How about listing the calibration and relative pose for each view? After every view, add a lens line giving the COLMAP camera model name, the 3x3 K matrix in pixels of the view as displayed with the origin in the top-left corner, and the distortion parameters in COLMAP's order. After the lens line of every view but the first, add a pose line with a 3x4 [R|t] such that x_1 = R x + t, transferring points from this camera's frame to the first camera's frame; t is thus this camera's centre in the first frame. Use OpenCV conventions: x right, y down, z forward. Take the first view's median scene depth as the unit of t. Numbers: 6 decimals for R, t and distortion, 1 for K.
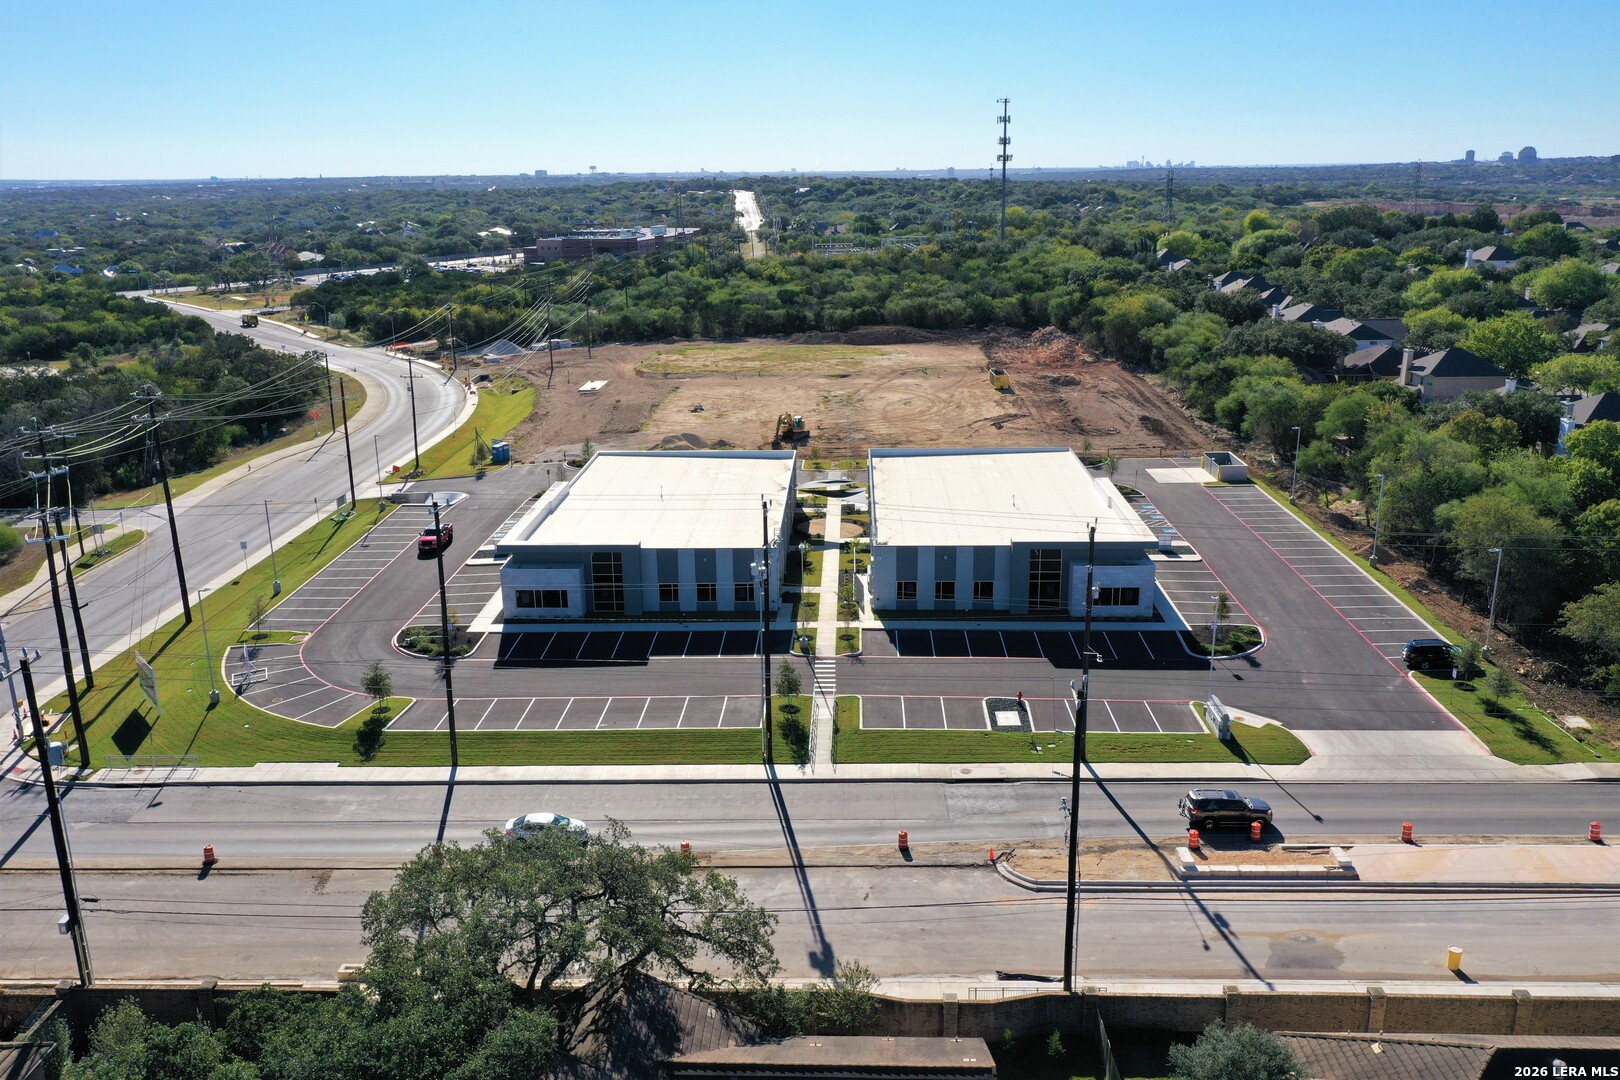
lens RADIAL K [[1288.5, 0, 804.0], [0, 1288.5, 543.5], [0, 0, 1]] dist [0.010101, 0.000881]
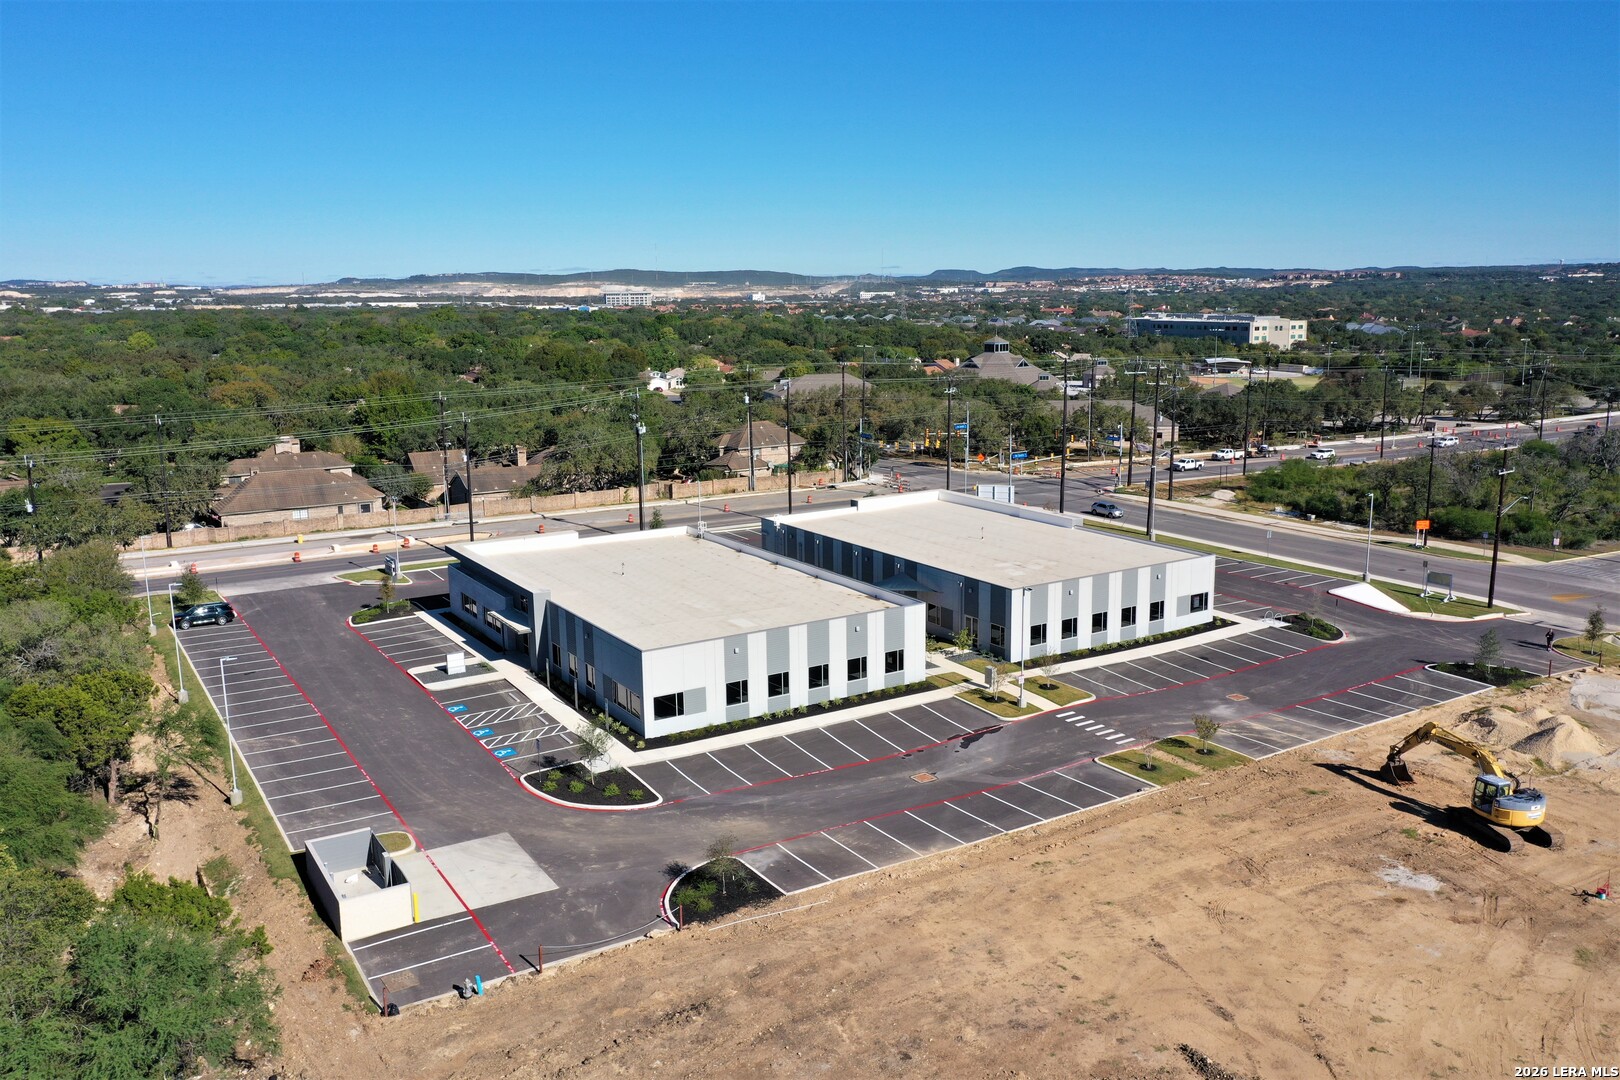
lens RADIAL K [[1288.5, 0, 805.5], [0, 1288.5, 536.7], [0, 0, 1]] dist [0.010101, 0.000881]
pose [[-0.830178, 0.132902, -0.541426, 0.590087], [-0.132381, 0.896399, 0.423018, -0.488482], [0.541554, 0.422855, -0.726576, 1.883866]]
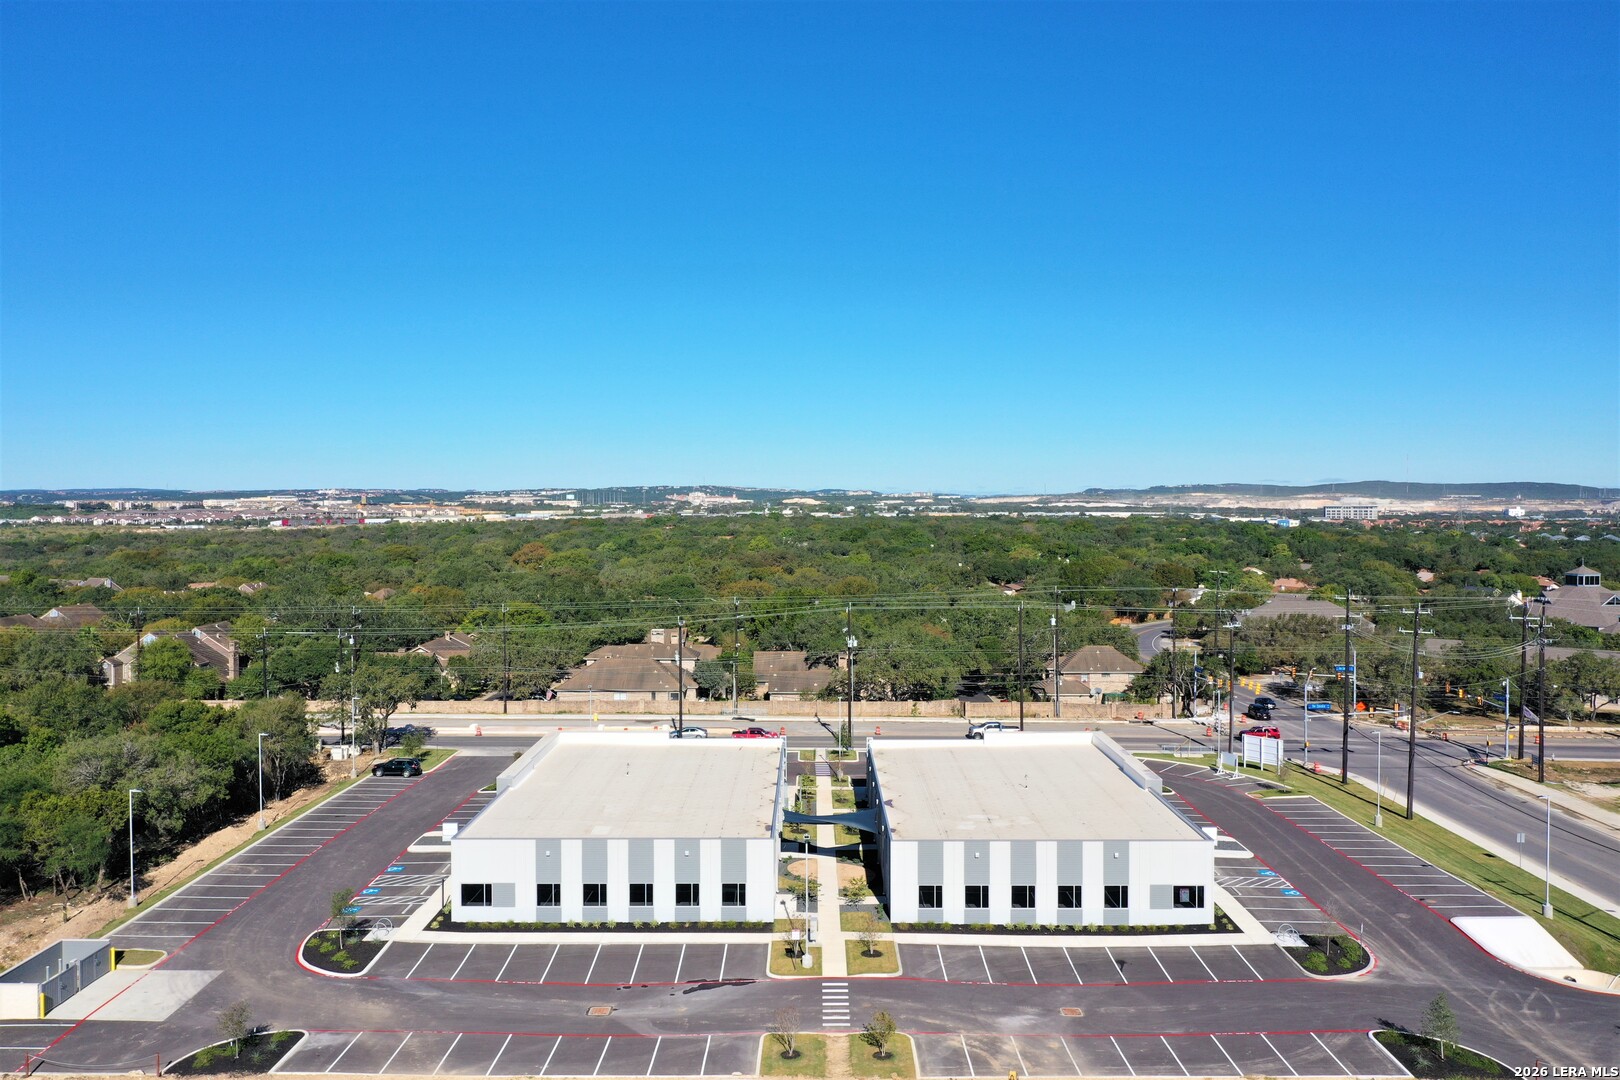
lens RADIAL K [[1288.5, 0, 803.8], [0, 1288.5, 541.6], [0, 0, 1]] dist [0.010101, 0.000881]
pose [[-0.999412, 0.019054, -0.028515, 0.065859], [0.009167, 0.949624, 0.313257, -0.534457], [0.033047, 0.312811, -0.949240, 2.045328]]
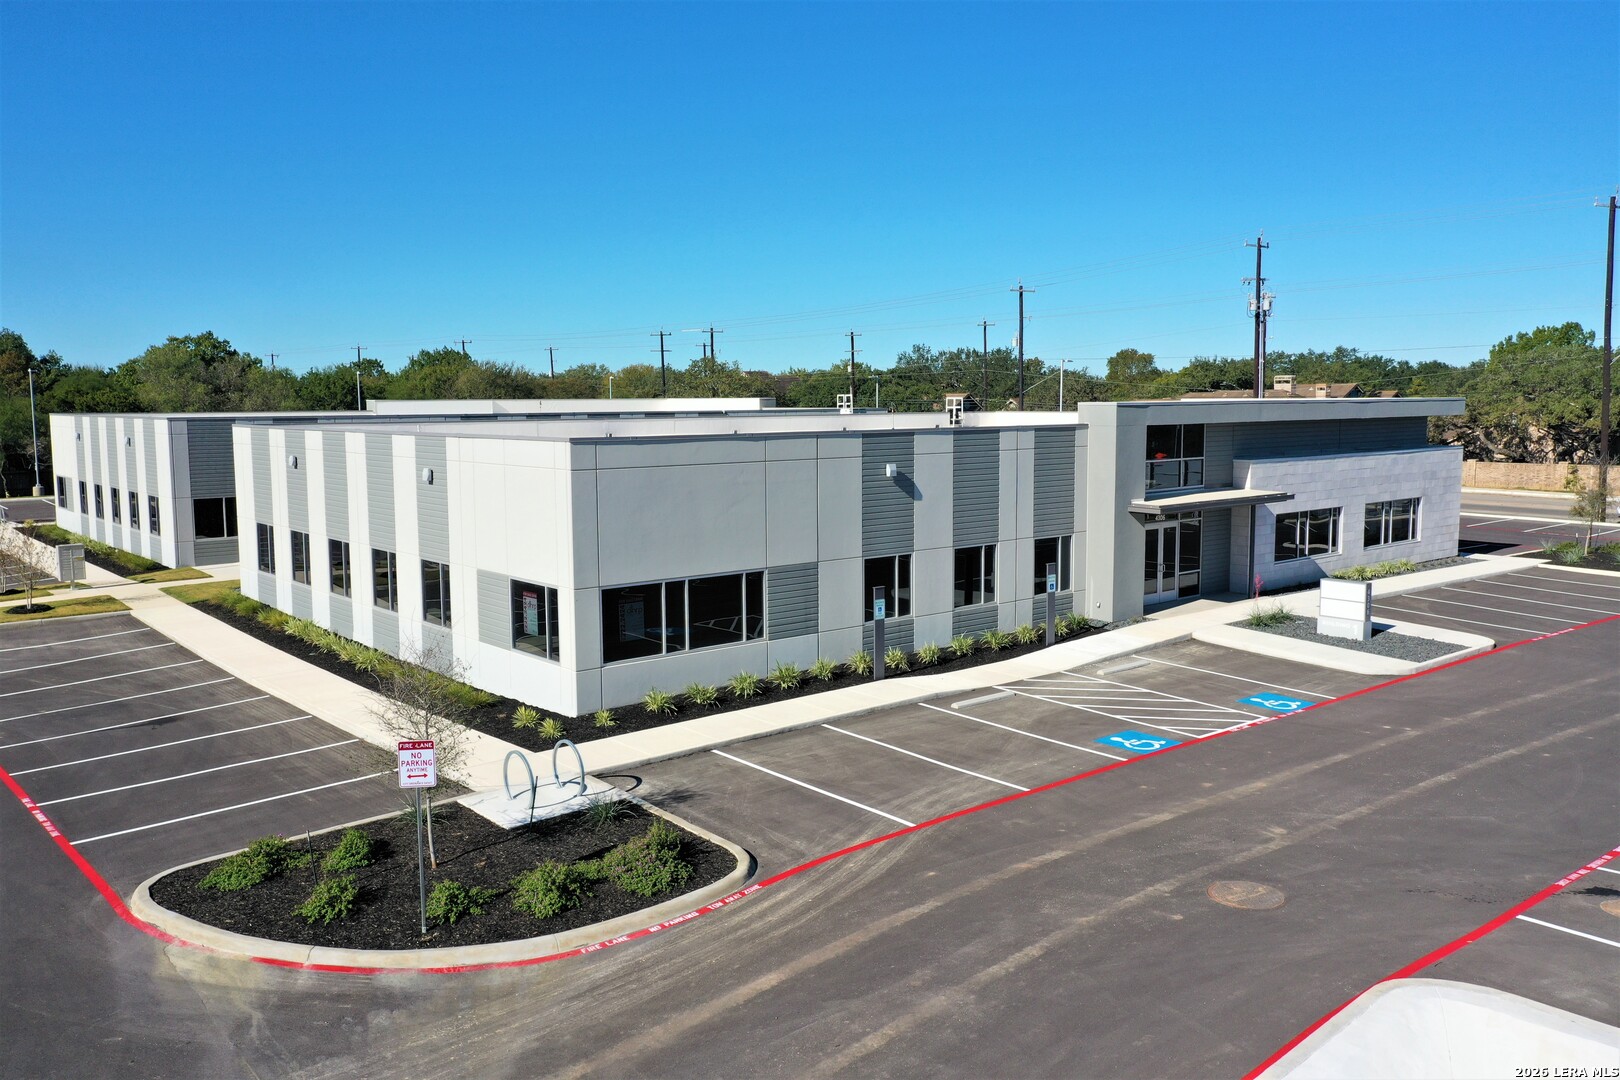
lens RADIAL K [[1288.5, 0, 806.7], [0, 1288.5, 535.2], [0, 0, 1]] dist [0.010101, 0.000881]
pose [[-0.672371, -0.061931, 0.737619, -0.422901], [0.224278, 0.932608, 0.282741, -0.135935], [-0.705420, 0.355538, -0.613169, 1.457176]]
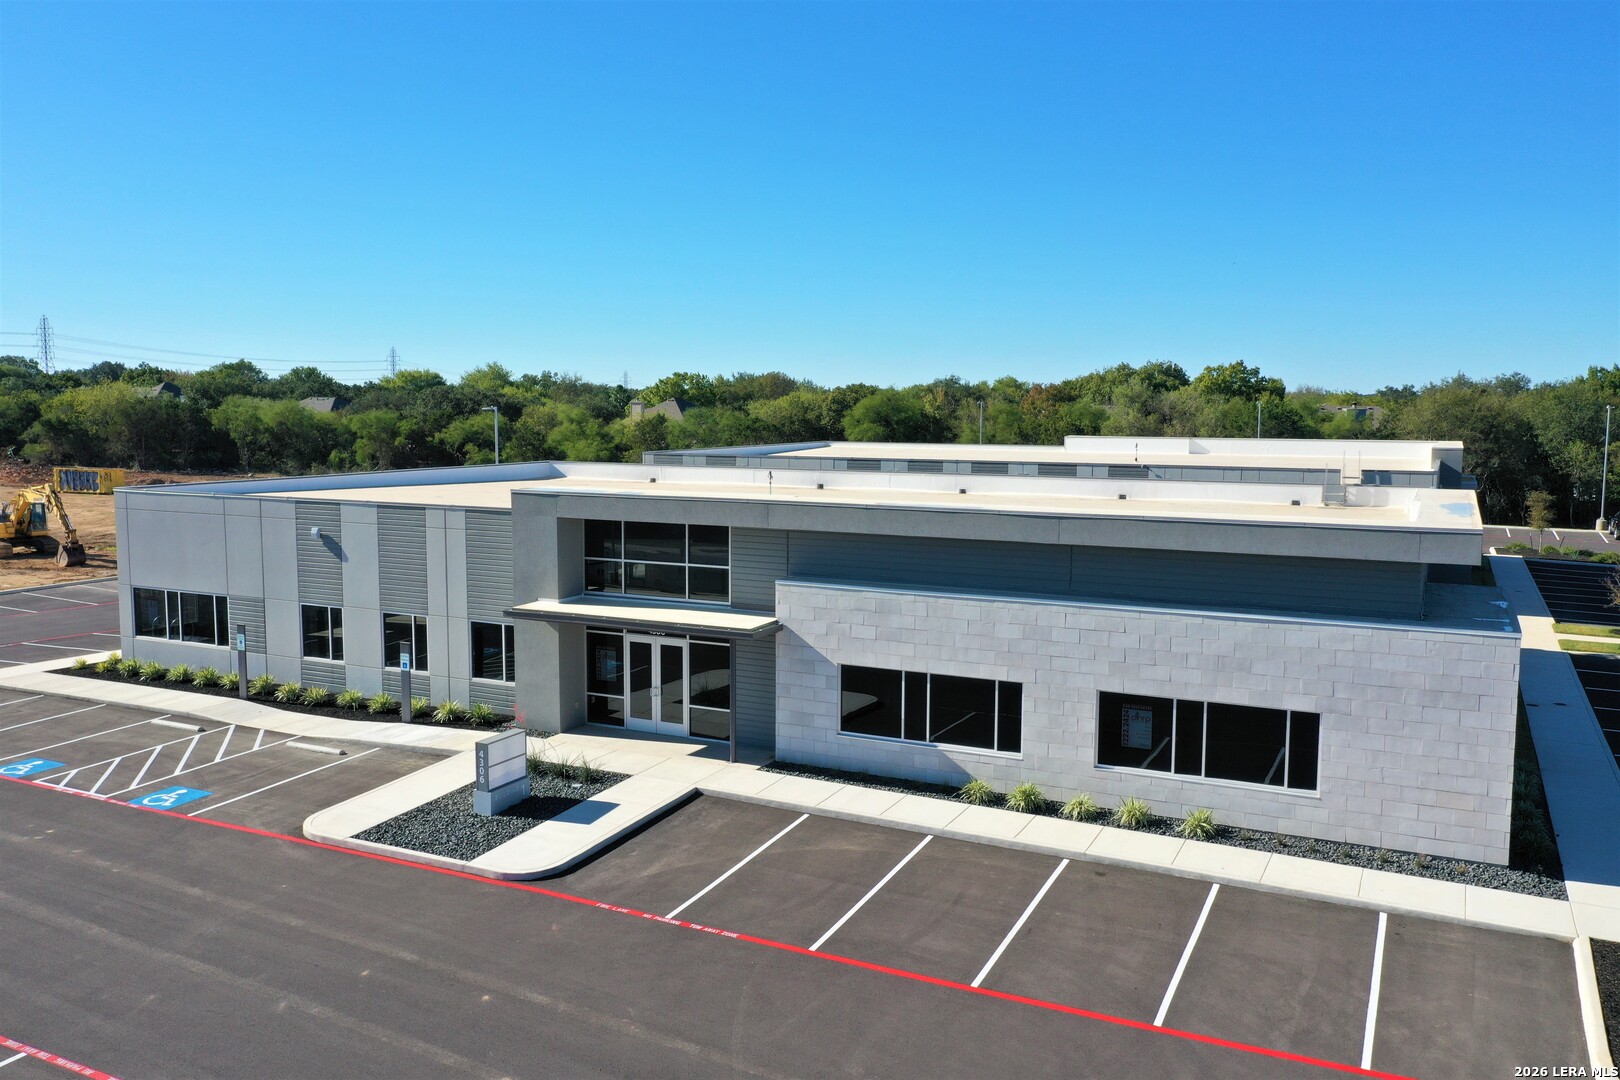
lens RADIAL K [[1288.5, 0, 809.7], [0, 1288.5, 533.9], [0, 0, 1]] dist [0.010101, 0.000881]
pose [[0.406470, -0.076048, 0.910494, -0.478620], [0.248713, 0.968107, -0.030173, -0.019232], [-0.879161, 0.238716, 0.412420, 1.001005]]
